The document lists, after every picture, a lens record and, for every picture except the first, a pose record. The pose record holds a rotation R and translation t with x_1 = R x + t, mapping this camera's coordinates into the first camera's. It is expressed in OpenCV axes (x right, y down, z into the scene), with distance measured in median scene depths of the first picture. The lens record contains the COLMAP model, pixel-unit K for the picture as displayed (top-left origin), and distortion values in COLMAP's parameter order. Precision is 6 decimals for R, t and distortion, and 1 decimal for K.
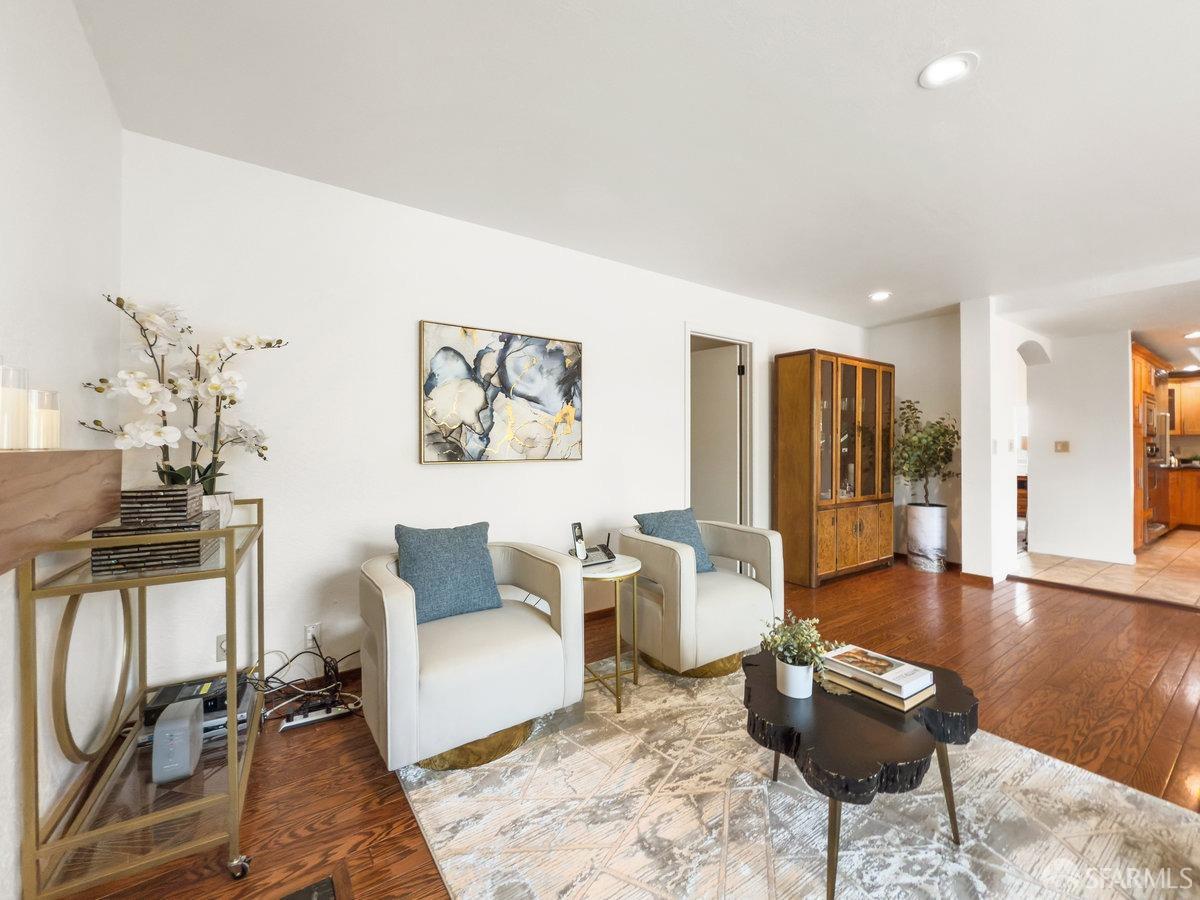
lens RADIAL K [[486.7, 0, 597.8], [0, 486.7, 443.9], [0, 0, 1]] dist [-0.000312, -0.000074]
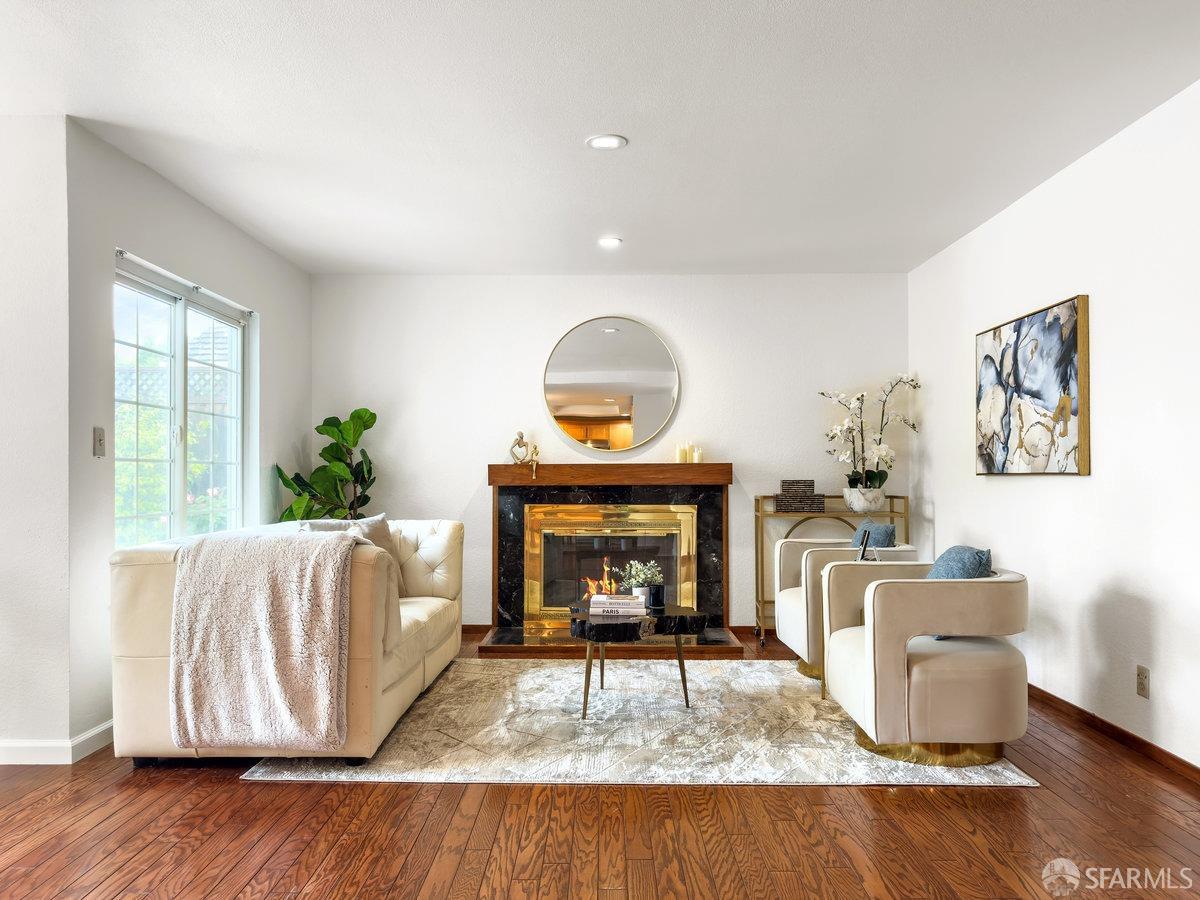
lens RADIAL K [[846.4, 0, 604.8], [0, 846.4, 473.2], [0, 0, 1]] dist [-0.006725, -0.001625]
pose [[-0.569670, -0.003334, -0.821867, 1.394521], [-0.001619, 0.999994, -0.002934, 0.038159], [0.821872, -0.000340, -0.569672, 1.242434]]
